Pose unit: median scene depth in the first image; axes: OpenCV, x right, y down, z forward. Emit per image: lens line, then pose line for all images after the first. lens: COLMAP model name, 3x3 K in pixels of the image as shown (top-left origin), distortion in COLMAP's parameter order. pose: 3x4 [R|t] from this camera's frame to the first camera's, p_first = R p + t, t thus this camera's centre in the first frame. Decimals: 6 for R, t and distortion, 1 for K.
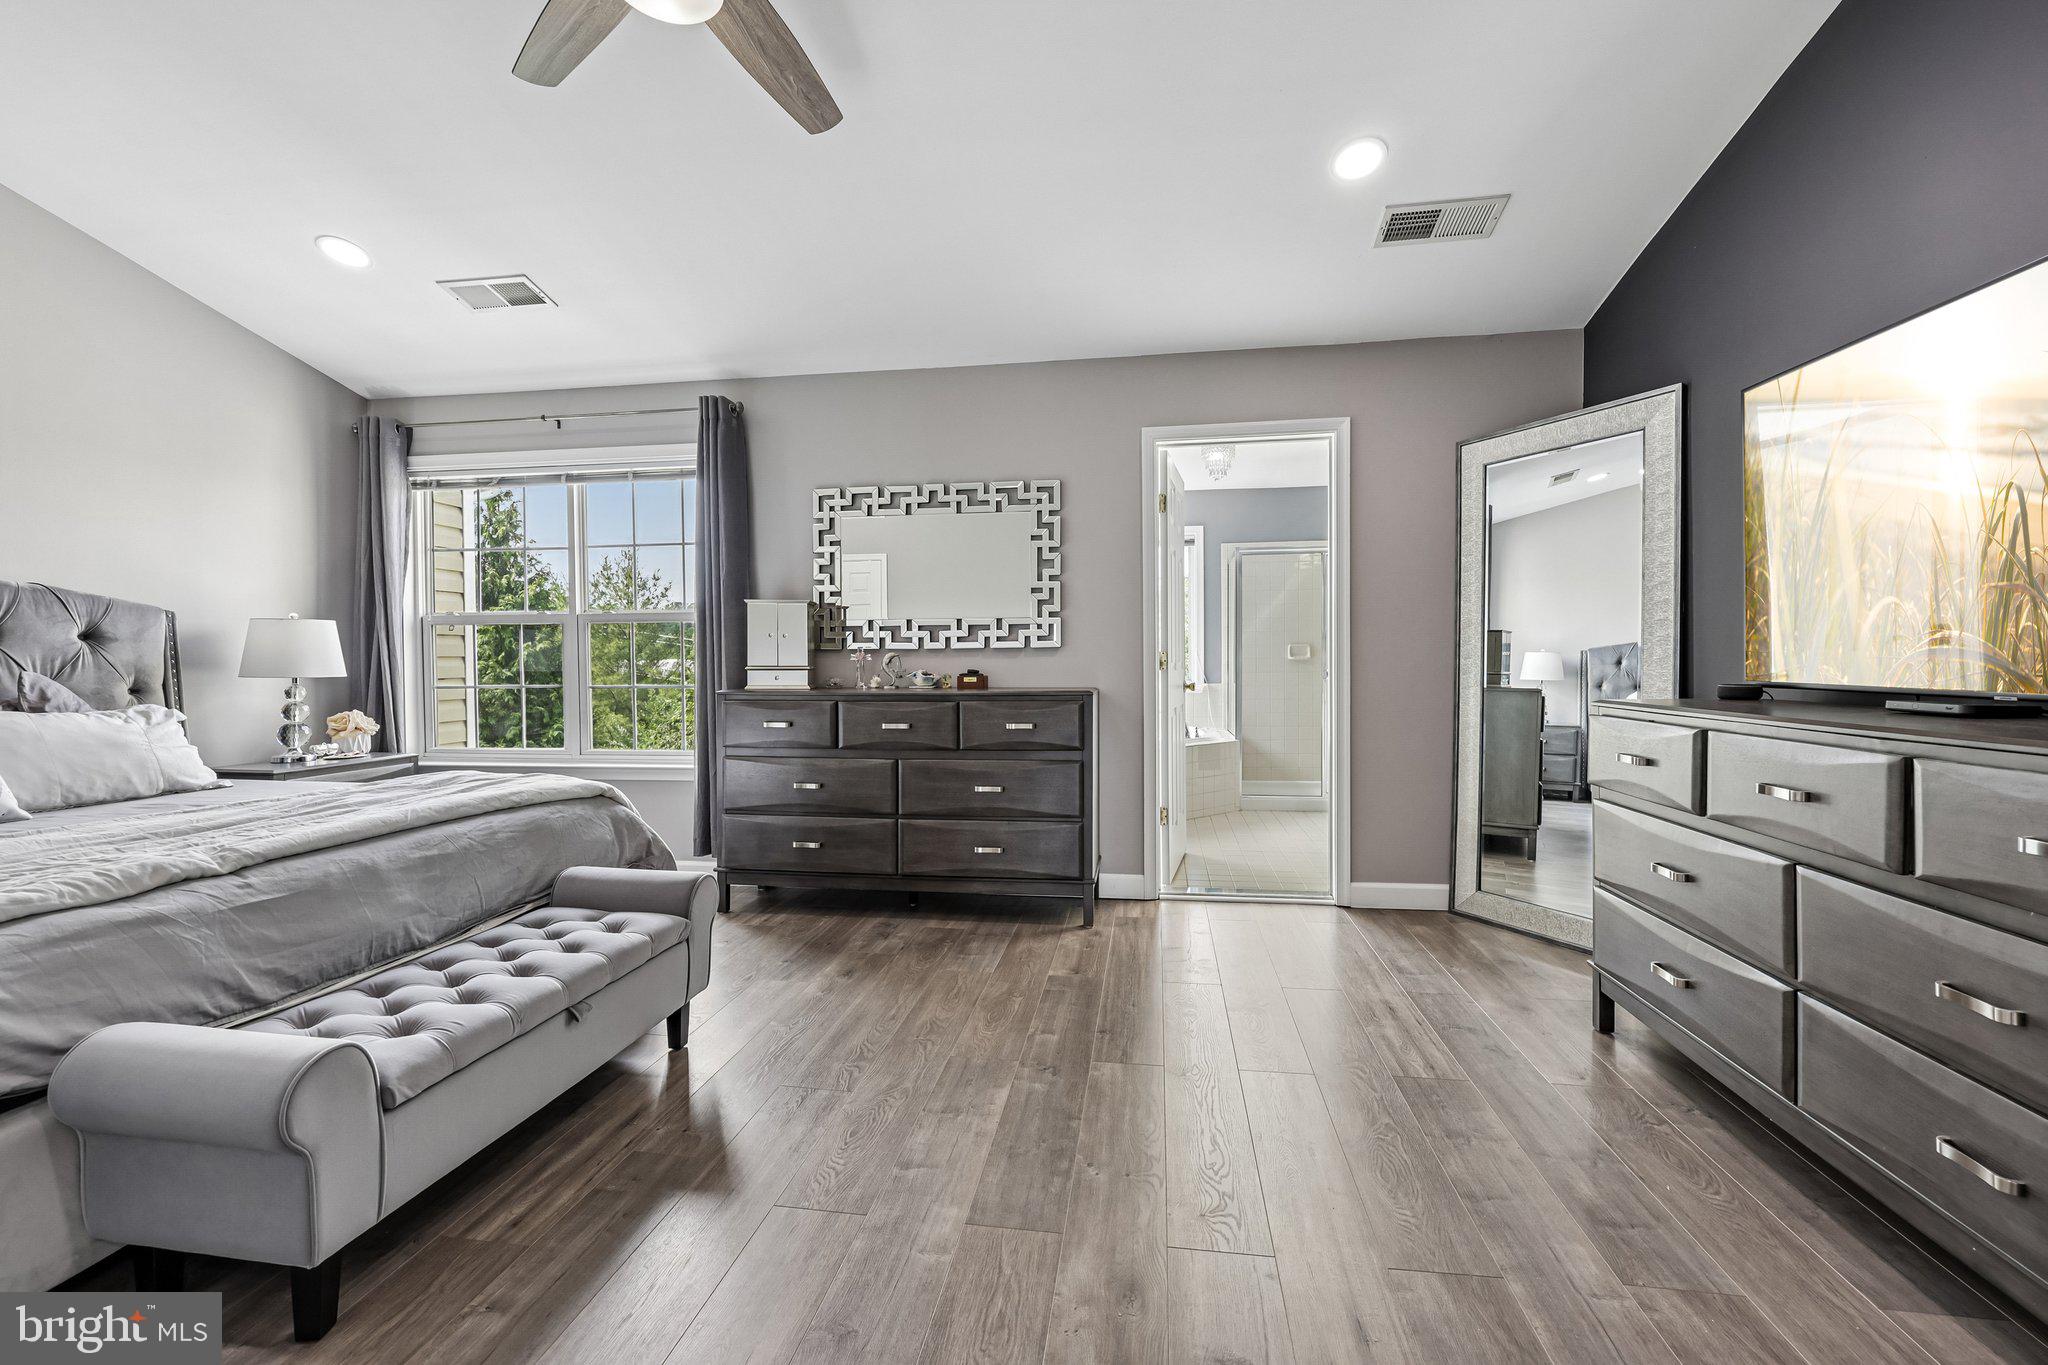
lens RADIAL K [[842.3, 0, 997.7], [0, 842.3, 677.2], [0, 0, 1]] dist [-0.000451, 0.000073]
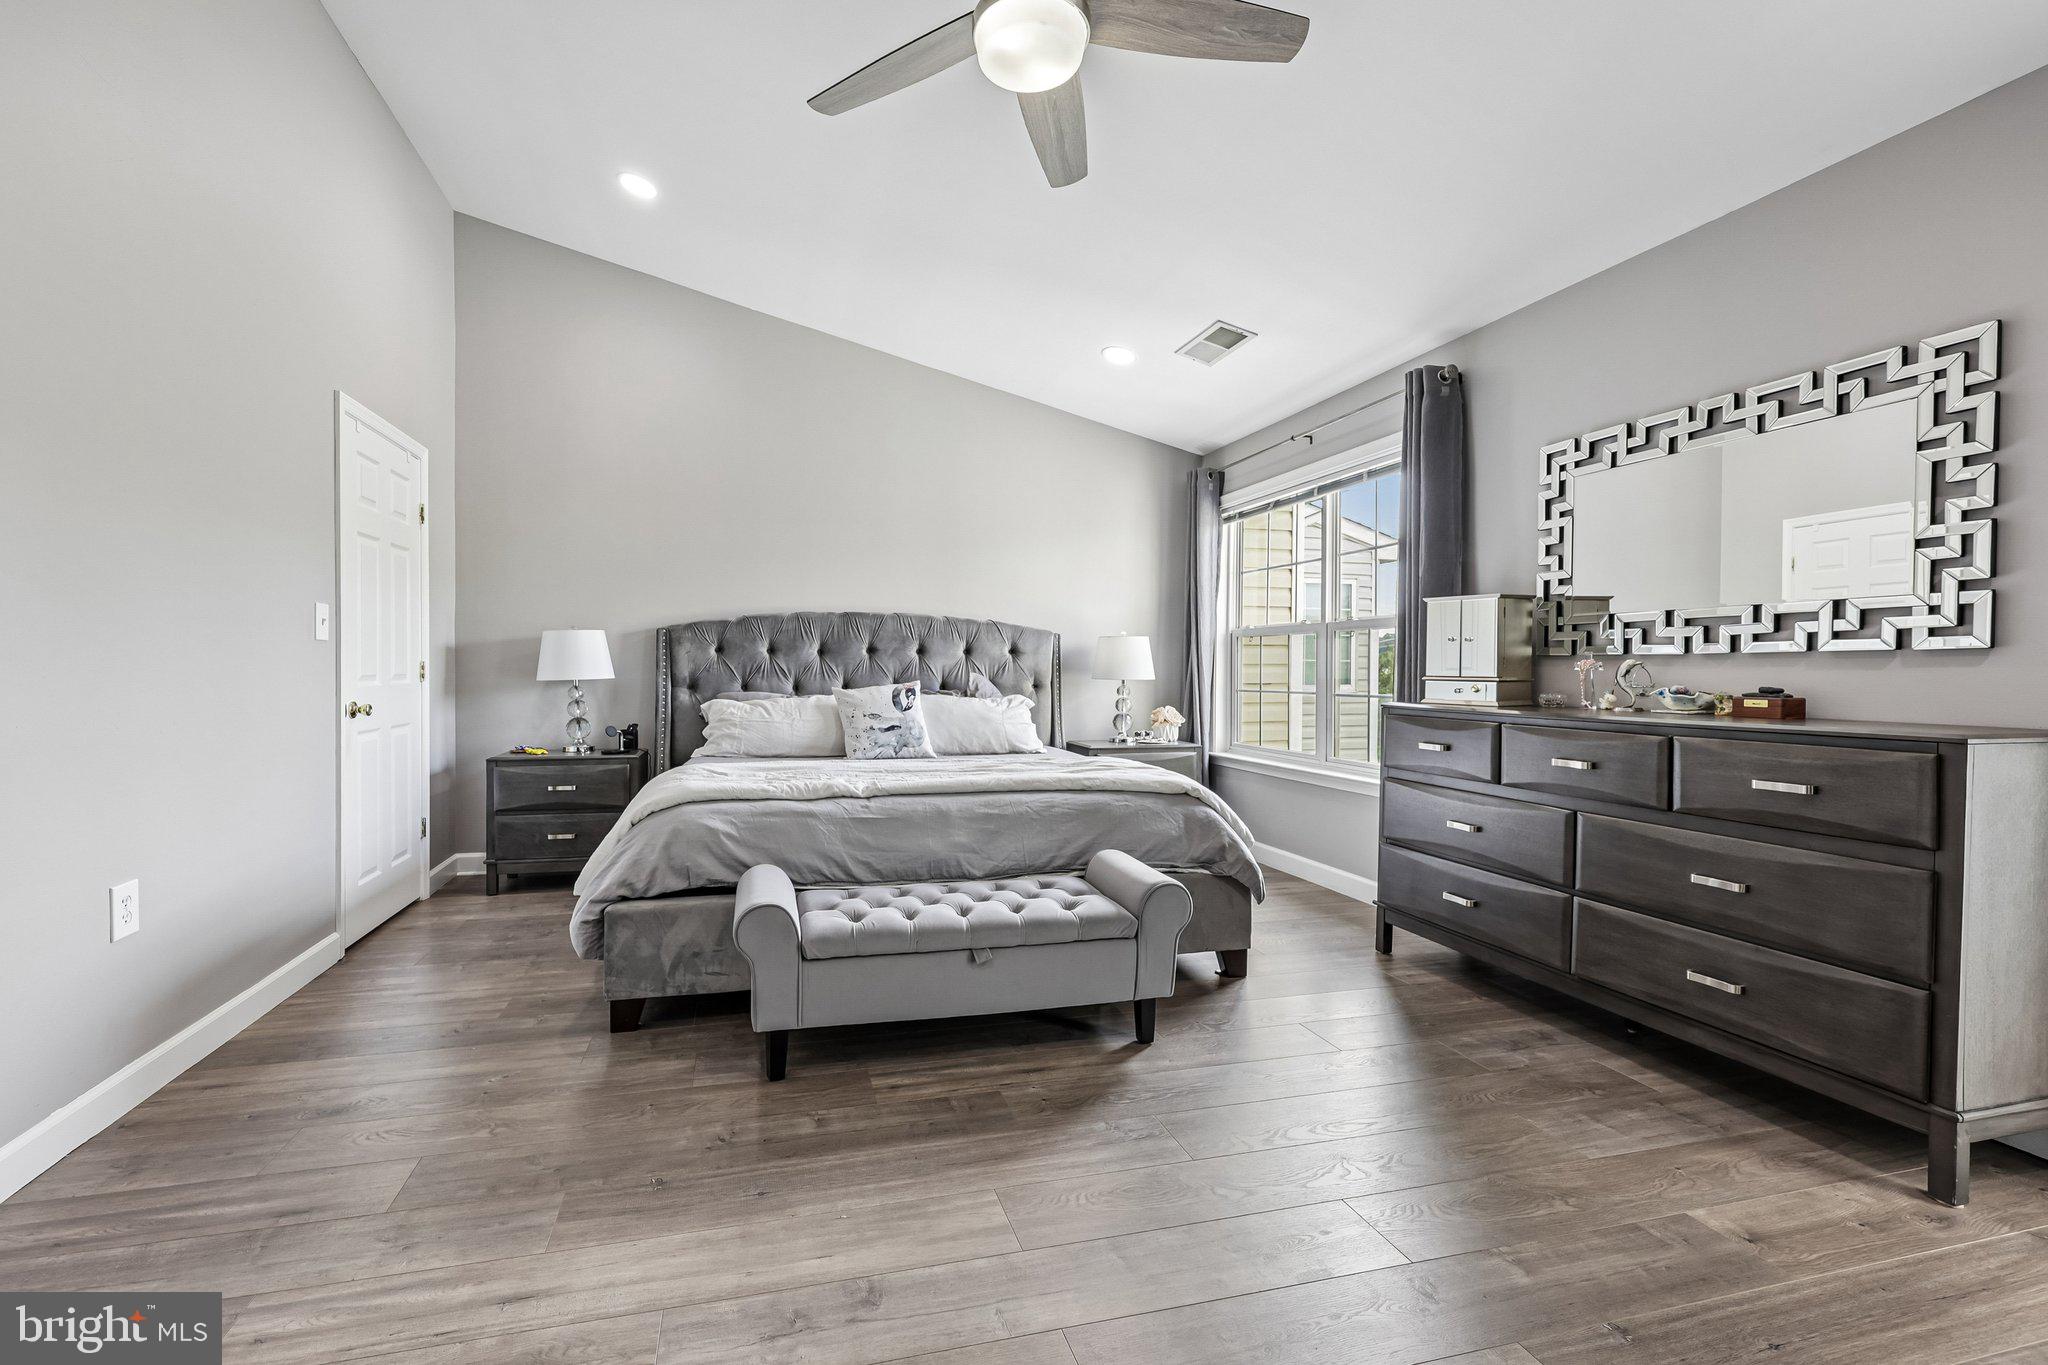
lens RADIAL K [[839.5, 0, 984.2], [0, 839.5, 683.0], [0, 0, 1]] dist [0.002370, 0.000365]
pose [[0.417122, 0.022441, -0.908574, 0.285560], [-0.024054, 0.999618, 0.013646, -0.006879], [0.908532, 0.016163, 0.417502, 0.232880]]
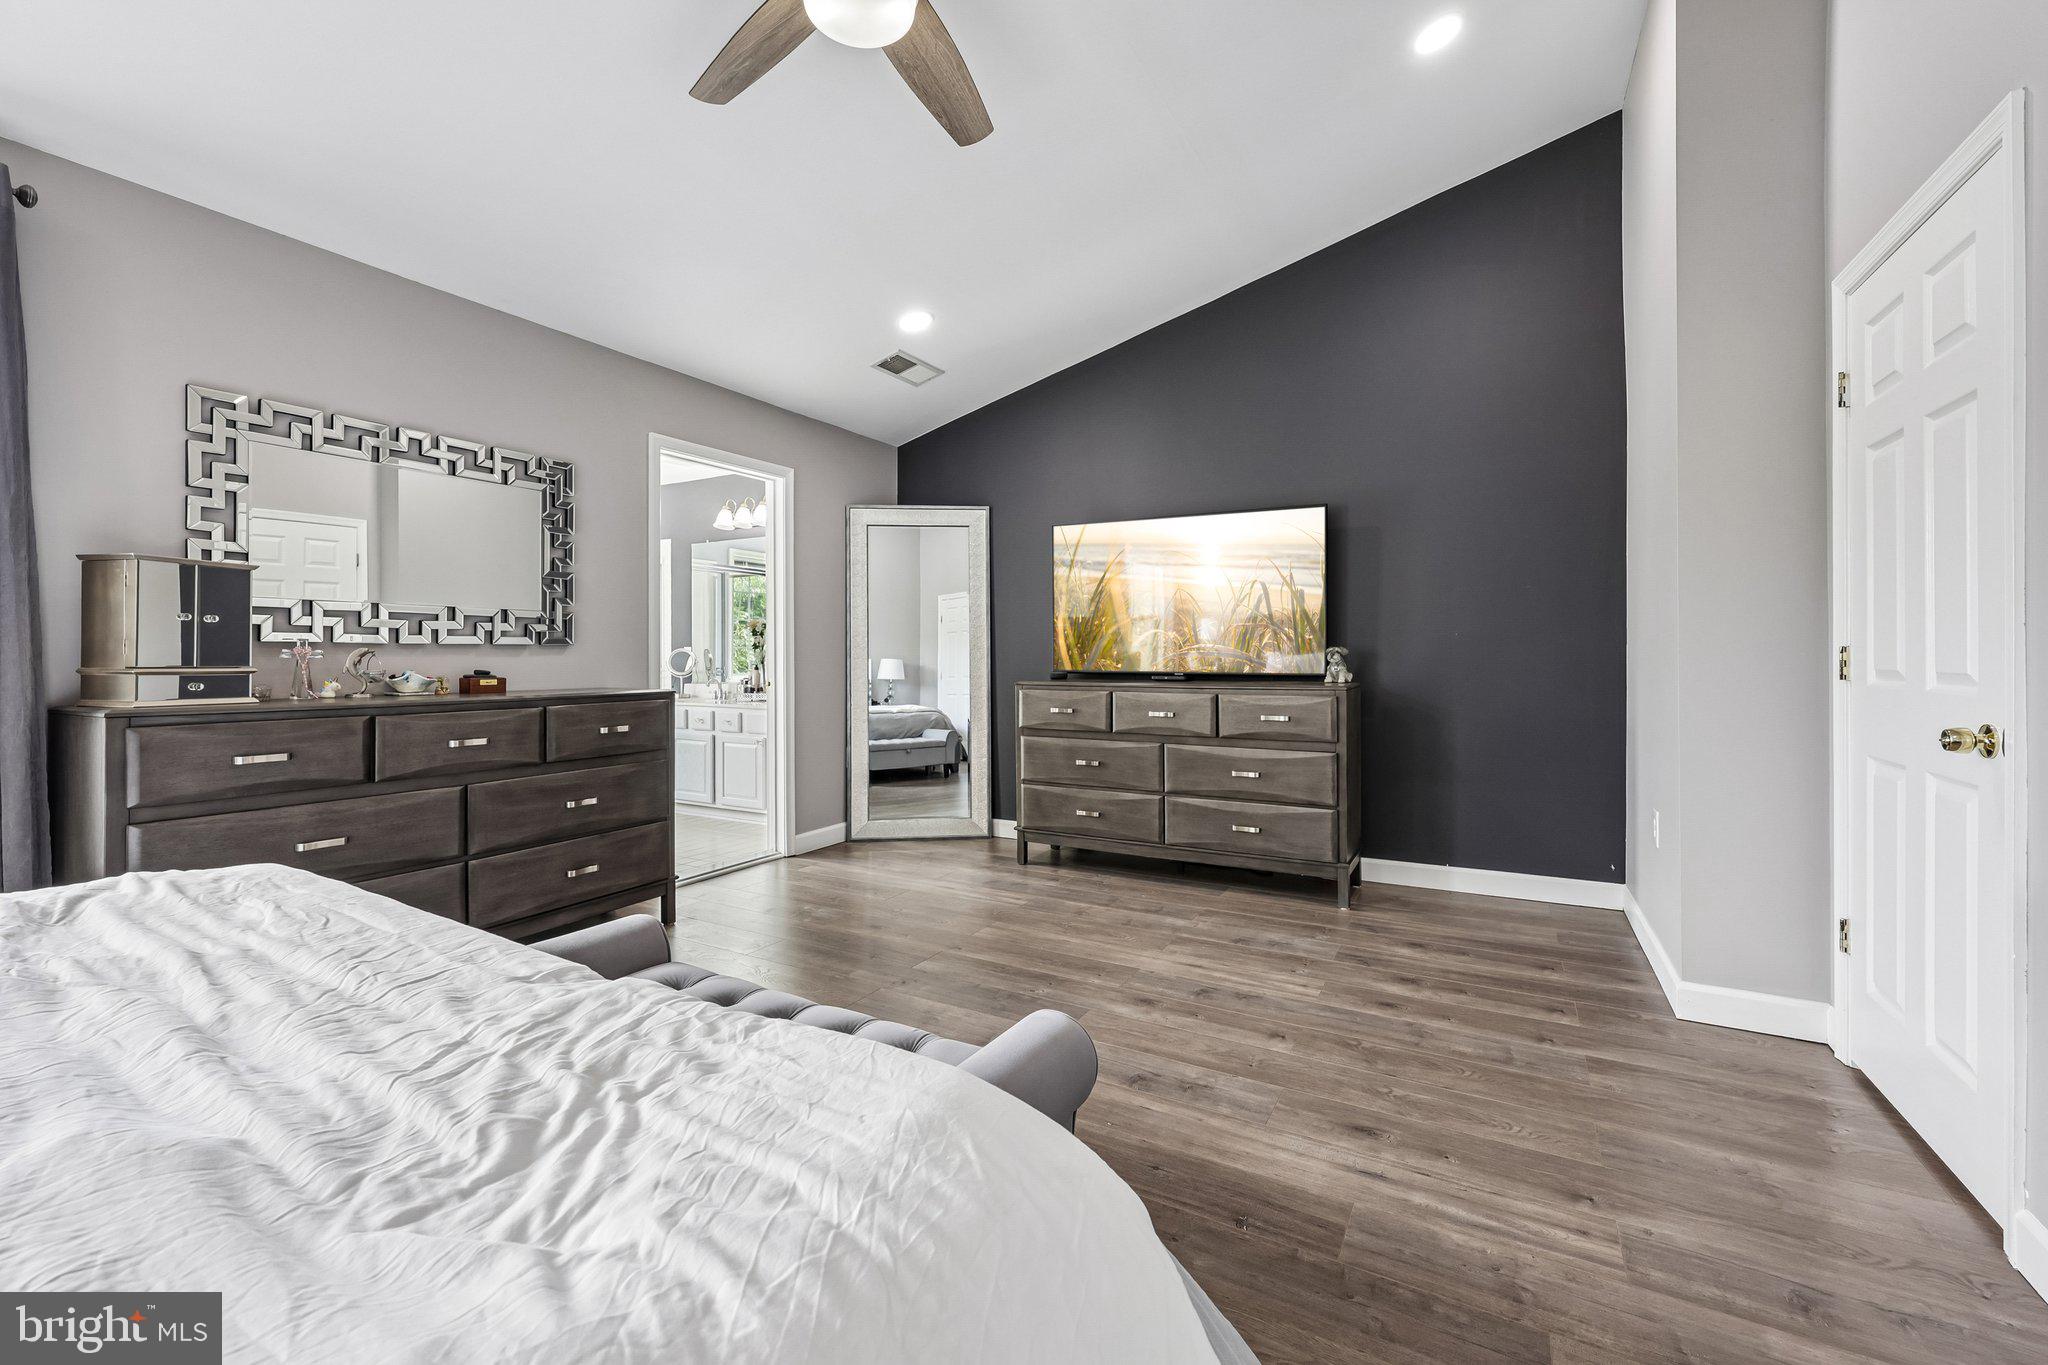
lens RADIAL K [[851.7, 0, 1024.7], [0, 851.7, 657.8], [0, 0, 1]] dist [0.000247, 0.000224]
pose [[0.349886, 0.004896, 0.936779, -0.624393], [0.017152, 0.999785, -0.011632, -0.002487], [-0.936635, 0.020137, 0.349727, 0.214099]]
